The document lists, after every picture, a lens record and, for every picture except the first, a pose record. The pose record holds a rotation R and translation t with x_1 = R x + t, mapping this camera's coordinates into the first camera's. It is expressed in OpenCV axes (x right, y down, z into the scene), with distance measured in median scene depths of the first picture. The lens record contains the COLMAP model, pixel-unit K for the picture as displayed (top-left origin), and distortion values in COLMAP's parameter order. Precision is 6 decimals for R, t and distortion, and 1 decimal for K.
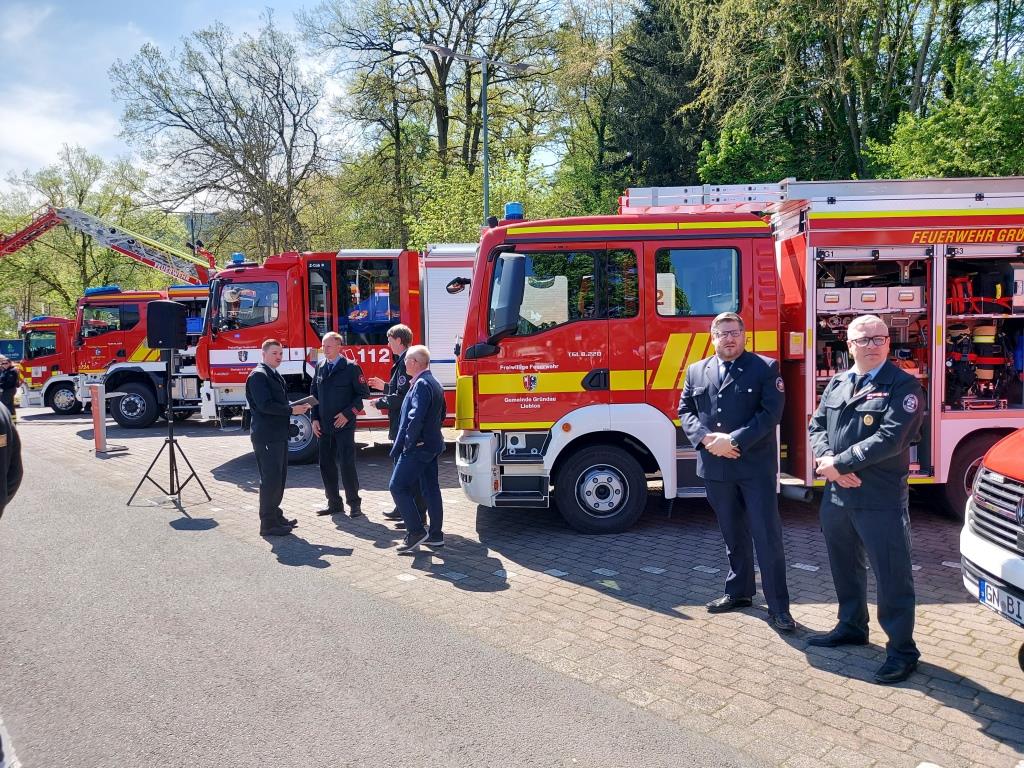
lens RADIAL K [[732.4, 0, 512.0], [0, 732.4, 384.0], [0, 0, 1]] dist [0.027910, 0.001343]
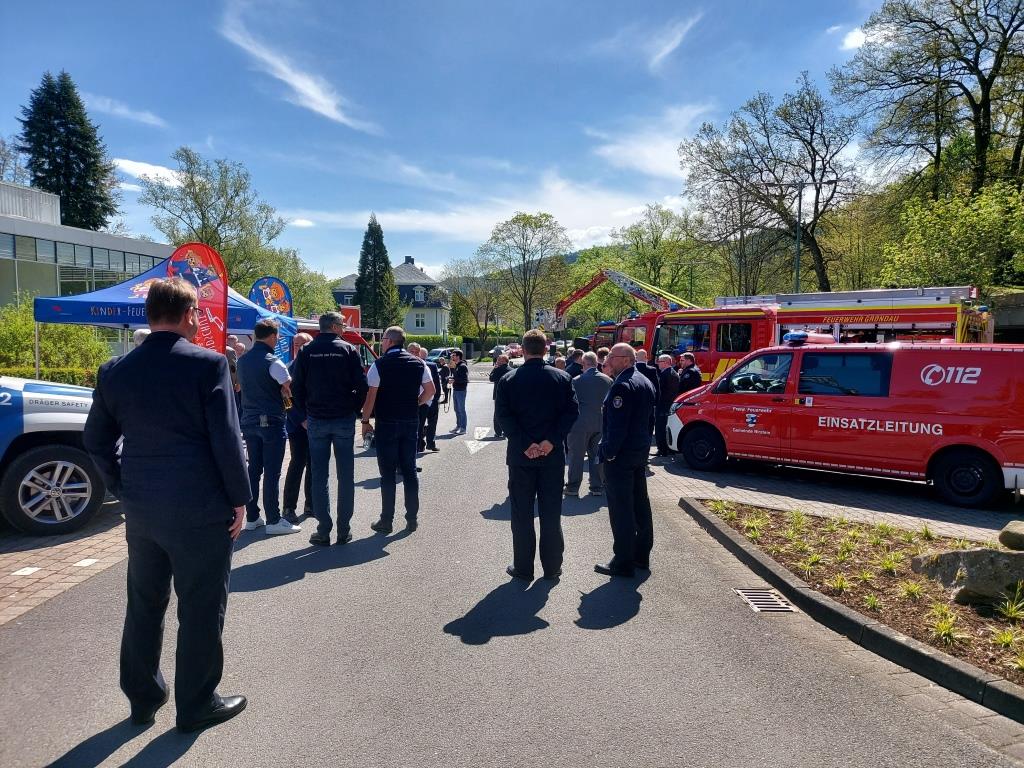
lens RADIAL K [[732.4, 0, 512.0], [0, 732.4, 384.0], [0, 0, 1]] dist [0.027910, 0.001343]
pose [[0.727004, 0.073082, -0.682733, 0.161582], [-0.084176, 0.996306, 0.017013, 0.003406], [0.681454, 0.045101, 0.730470, -0.143623]]
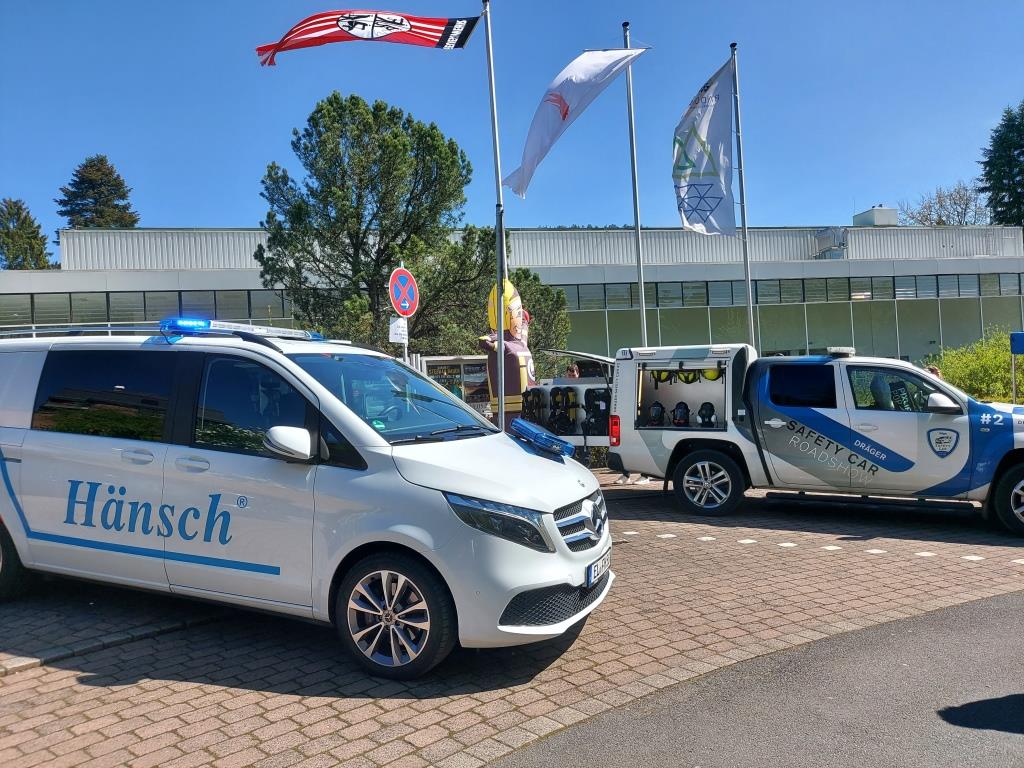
lens RADIAL K [[732.4, 0, 512.0], [0, 732.4, 384.0], [0, 0, 1]] dist [0.027910, 0.001343]
pose [[-0.325768, 0.033023, -0.944873, 0.318114], [-0.024997, 0.998740, 0.043524, 0.005176], [0.945119, 0.037798, -0.324532, -0.207940]]
